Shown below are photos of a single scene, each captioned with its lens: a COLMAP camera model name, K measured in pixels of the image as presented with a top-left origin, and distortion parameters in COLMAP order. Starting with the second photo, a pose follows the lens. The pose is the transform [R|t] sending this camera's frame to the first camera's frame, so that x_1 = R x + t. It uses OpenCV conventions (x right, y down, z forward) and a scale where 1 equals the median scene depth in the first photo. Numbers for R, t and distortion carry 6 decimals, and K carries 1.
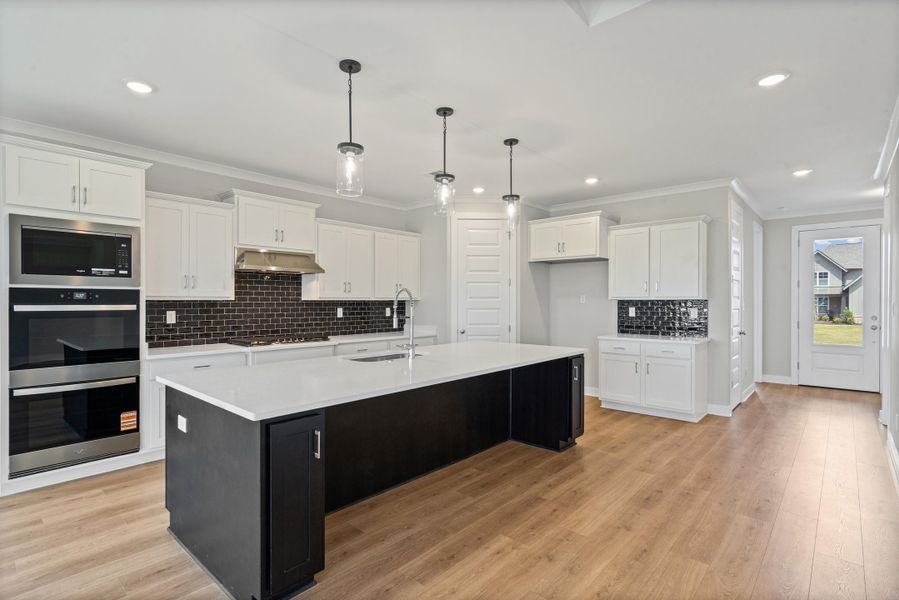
lens RADIAL K [[437.0, 0, 449.5], [0, 437.0, 300.0], [0, 0, 1]] dist [-0.001096, -0.000155]
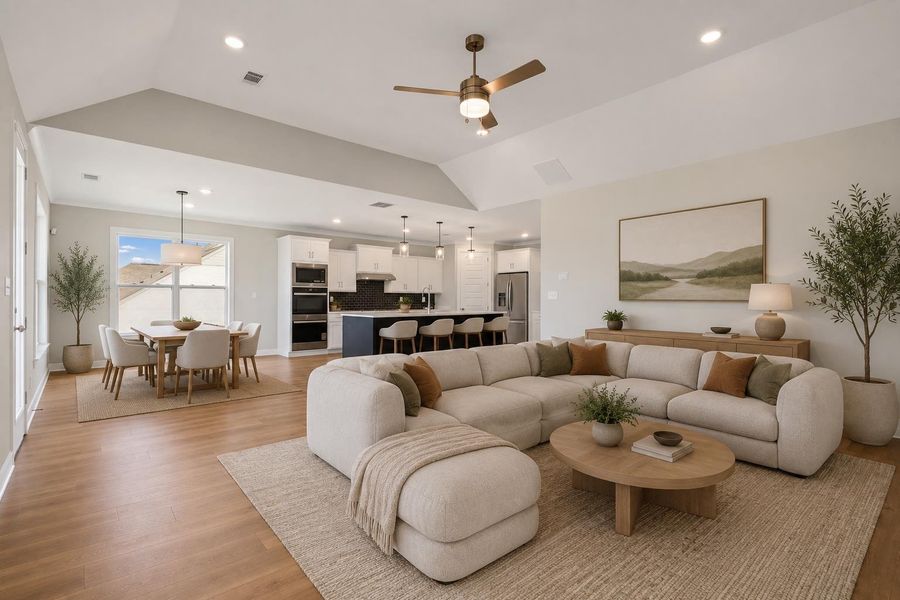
lens RADIAL K [[425.4, 0, 451.8], [0, 425.4, 302.1], [0, 0, 1]] dist [-0.002491, -0.000500]
pose [[0.991686, 0.007687, -0.128448, 0.375804], [-0.007247, 0.999966, 0.003891, 0.048872], [0.128474, -0.002928, 0.991709, -1.476795]]
